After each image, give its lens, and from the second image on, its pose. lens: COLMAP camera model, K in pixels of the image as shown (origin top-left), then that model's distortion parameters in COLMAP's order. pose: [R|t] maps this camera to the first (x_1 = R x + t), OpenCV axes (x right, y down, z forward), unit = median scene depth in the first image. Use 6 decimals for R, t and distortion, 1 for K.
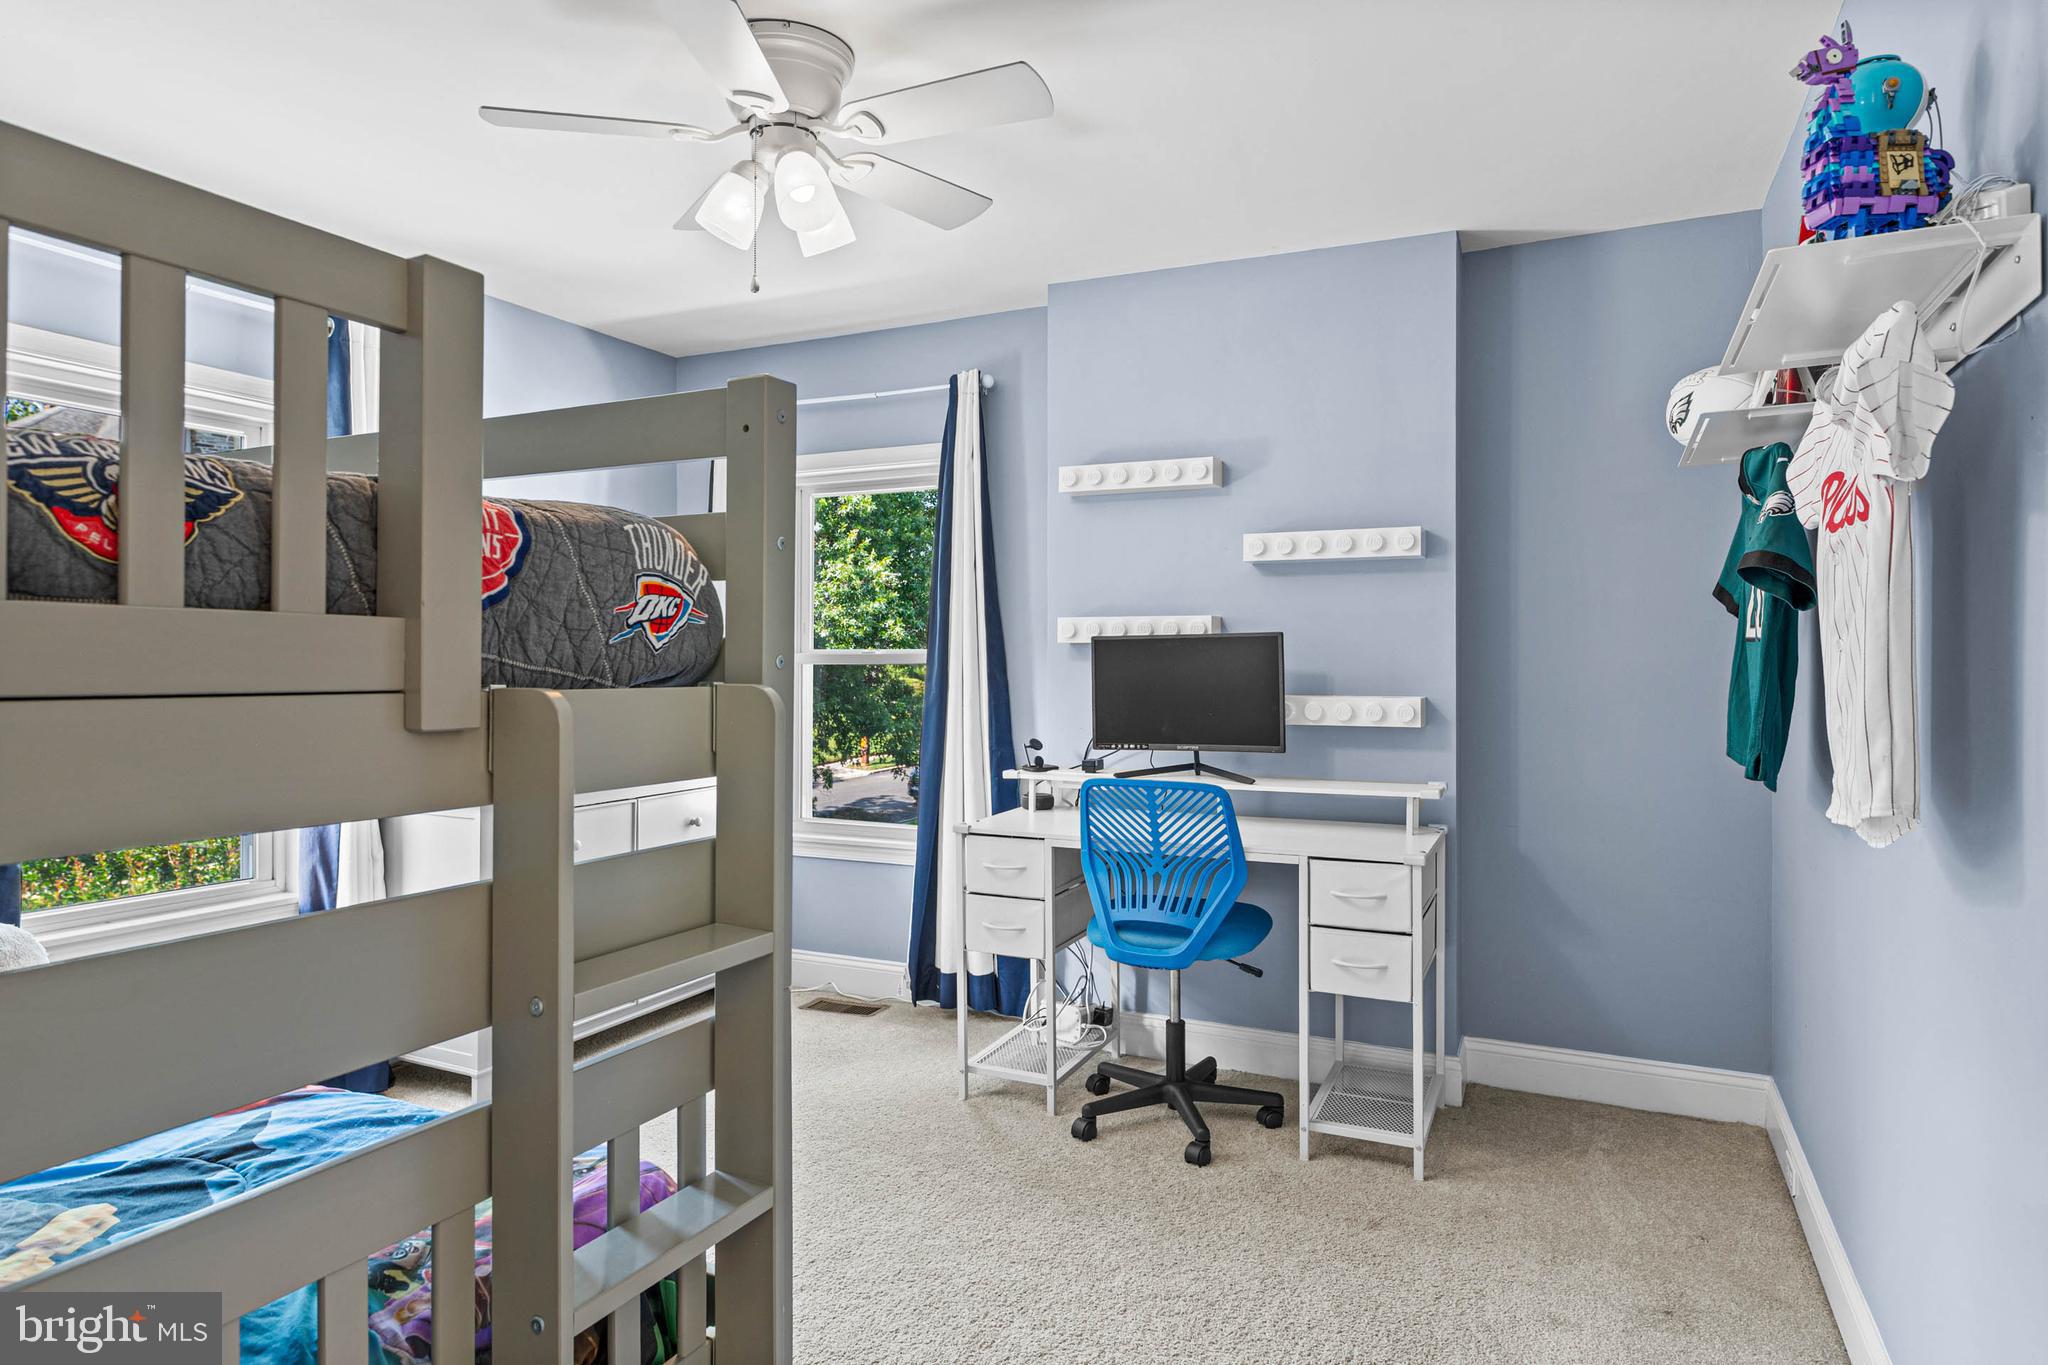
lens RADIAL K [[1185.3, 0, 1021.6], [0, 1185.3, 667.9], [0, 0, 1]] dist [0.001054, -0.001541]
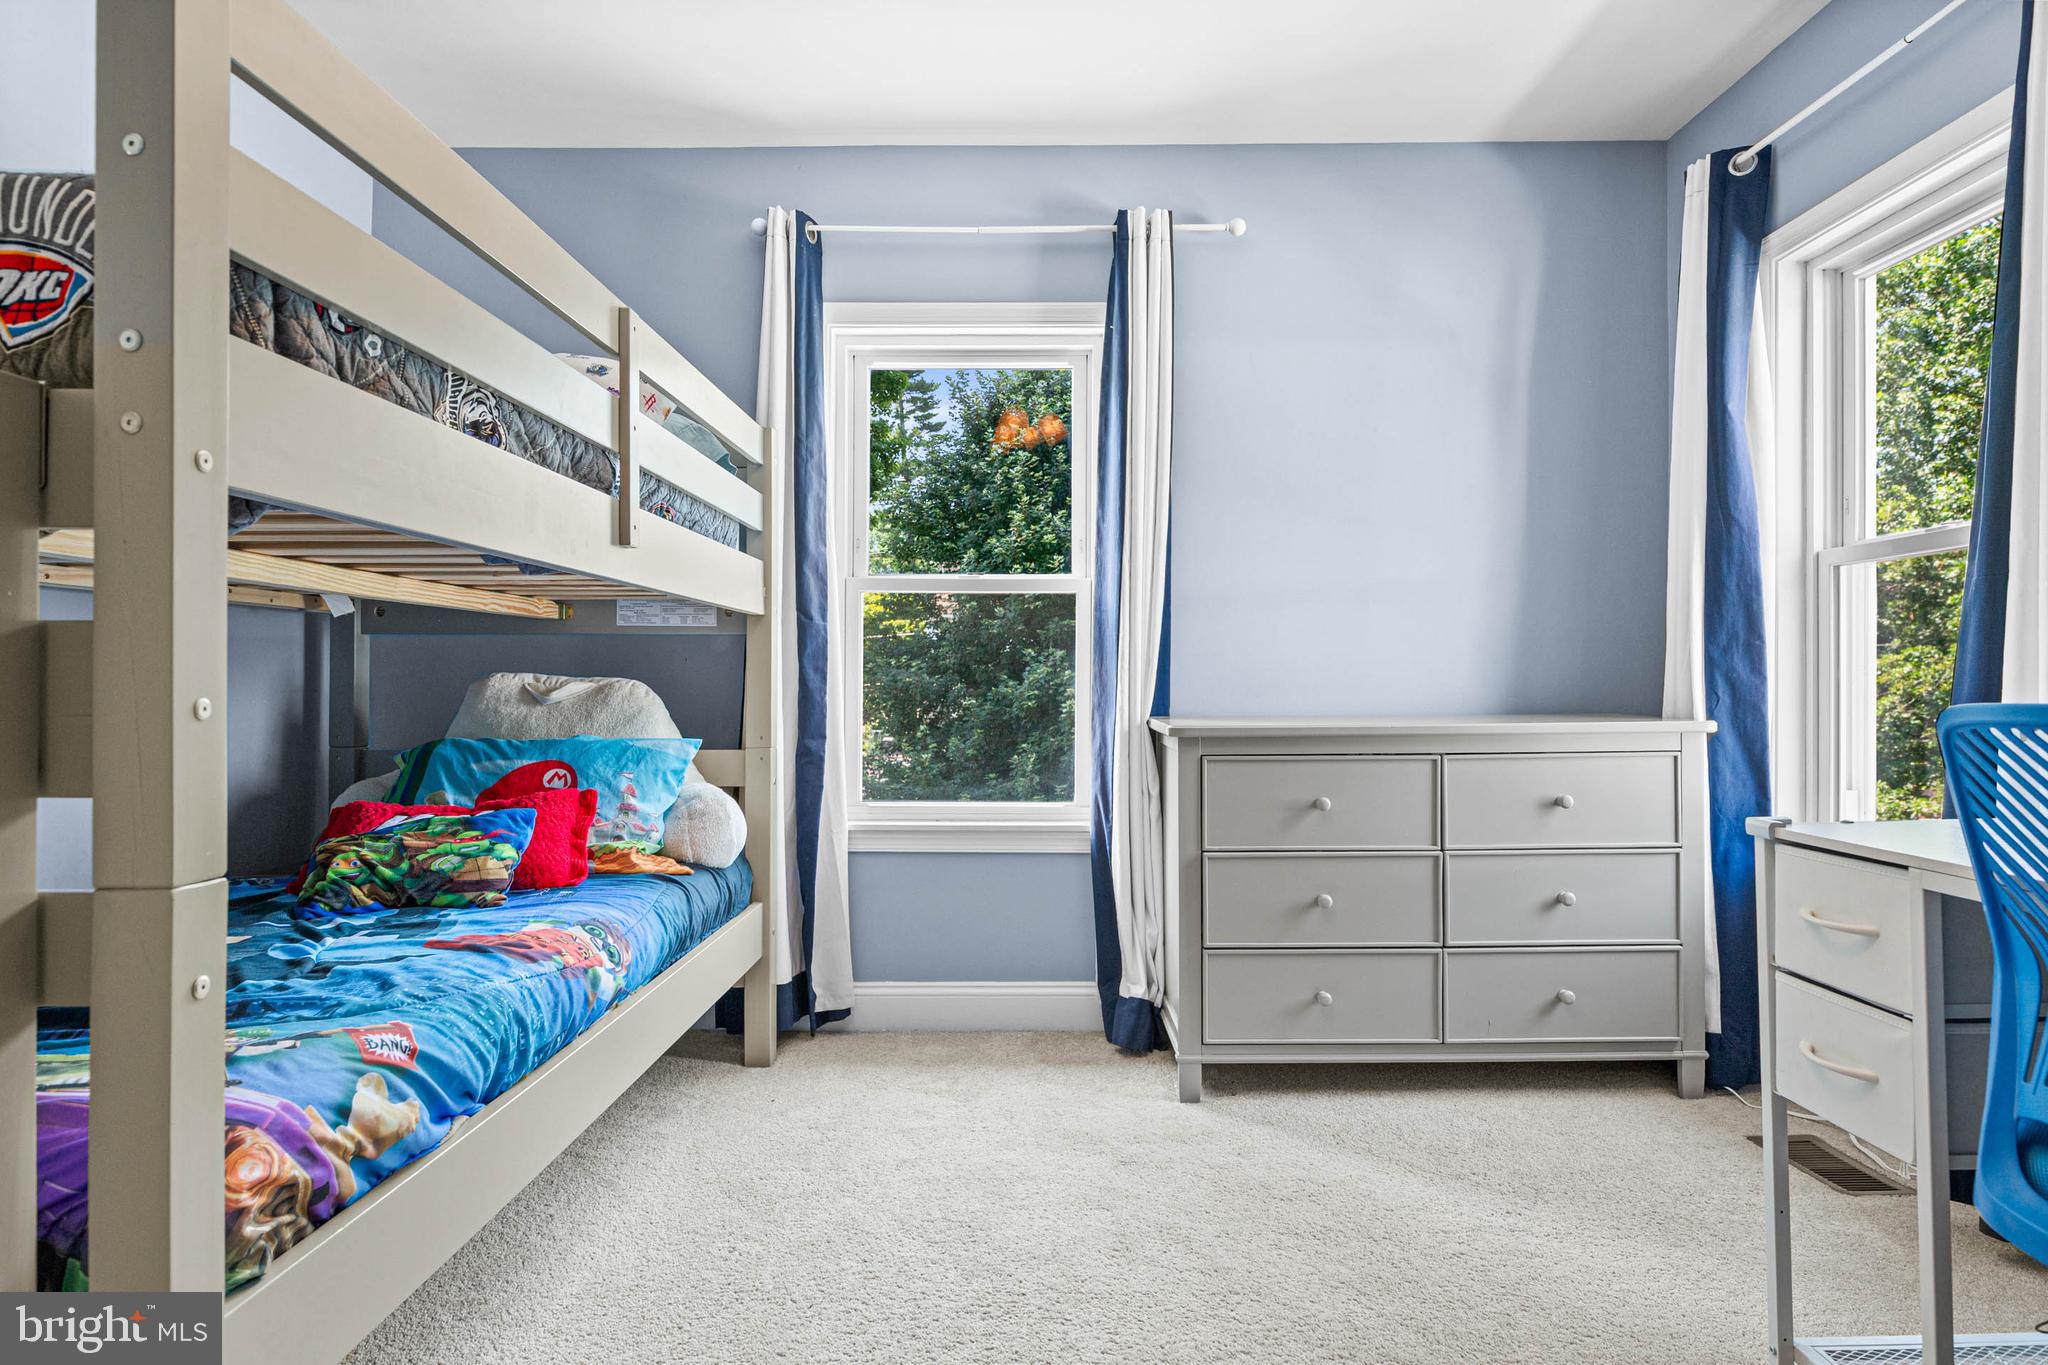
lens RADIAL K [[1185.3, 0, 1021.6], [0, 1185.3, 667.9], [0, 0, 1]] dist [0.001054, -0.001541]
pose [[0.431536, -0.017663, -0.901923, 0.258613], [0.005692, 0.999842, -0.016857, 0.085227], [0.902078, 0.002141, 0.431568, 0.575884]]
